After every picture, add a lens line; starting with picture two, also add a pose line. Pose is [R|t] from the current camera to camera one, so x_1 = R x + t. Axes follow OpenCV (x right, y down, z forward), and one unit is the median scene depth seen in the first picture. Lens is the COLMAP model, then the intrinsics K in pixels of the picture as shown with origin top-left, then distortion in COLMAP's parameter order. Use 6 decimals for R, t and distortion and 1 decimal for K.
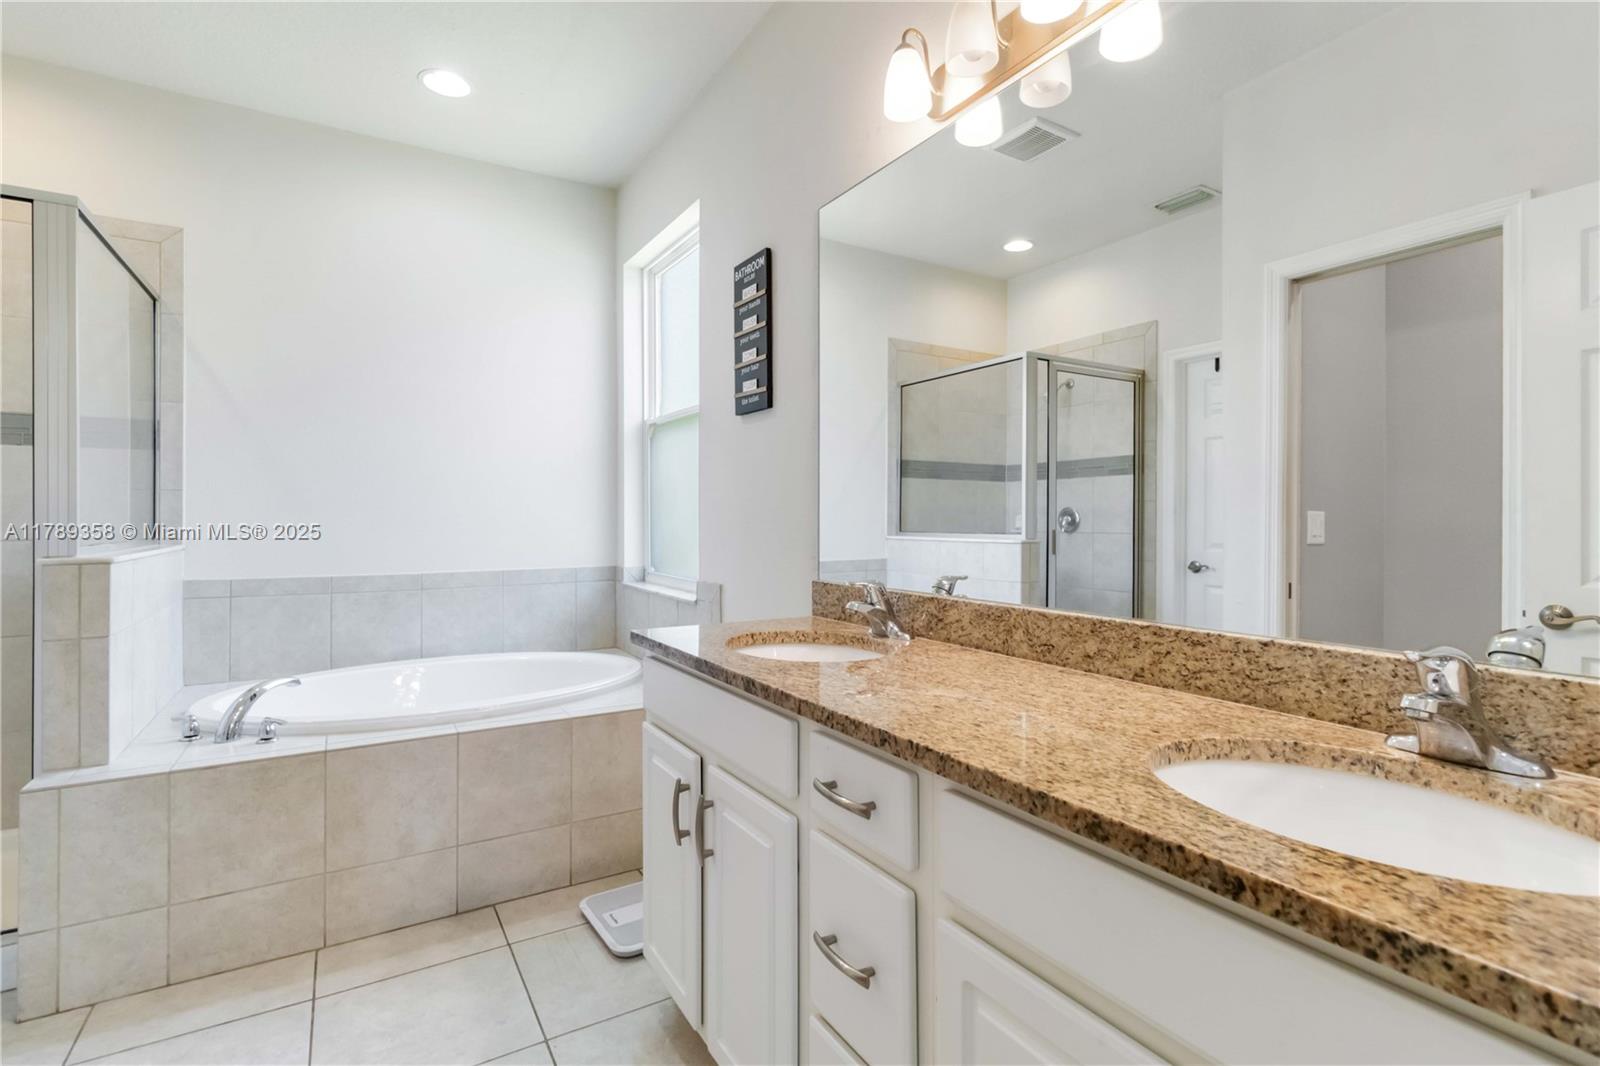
lens RADIAL K [[752.4, 0, 797.7], [0, 752.4, 520.4], [0, 0, 1]] dist [-0.000221, 0.001666]
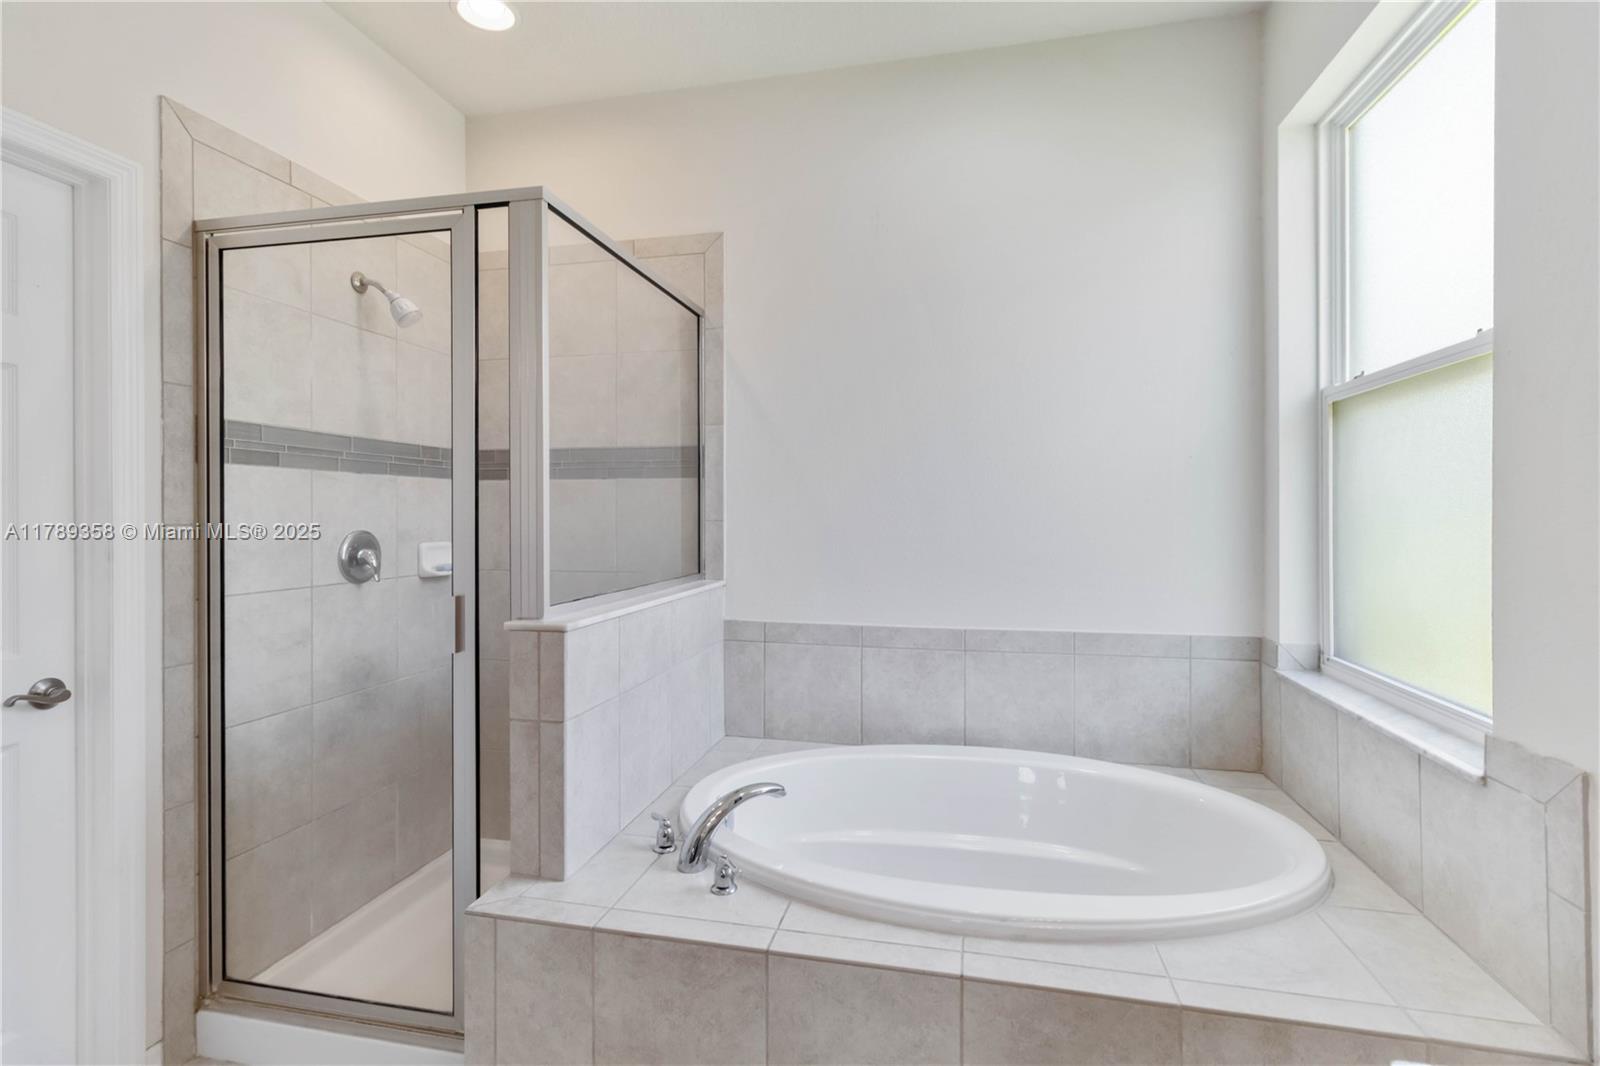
lens RADIAL K [[752.4, 0, 806.7], [0, 752.4, 509.9], [0, 0, 1]] dist [-0.000221, 0.001666]
pose [[0.725243, -0.003413, -0.688484, -0.158929], [-0.002893, 0.999964, -0.008005, -0.061212], [0.688487, 0.007797, 0.725207, 0.544263]]
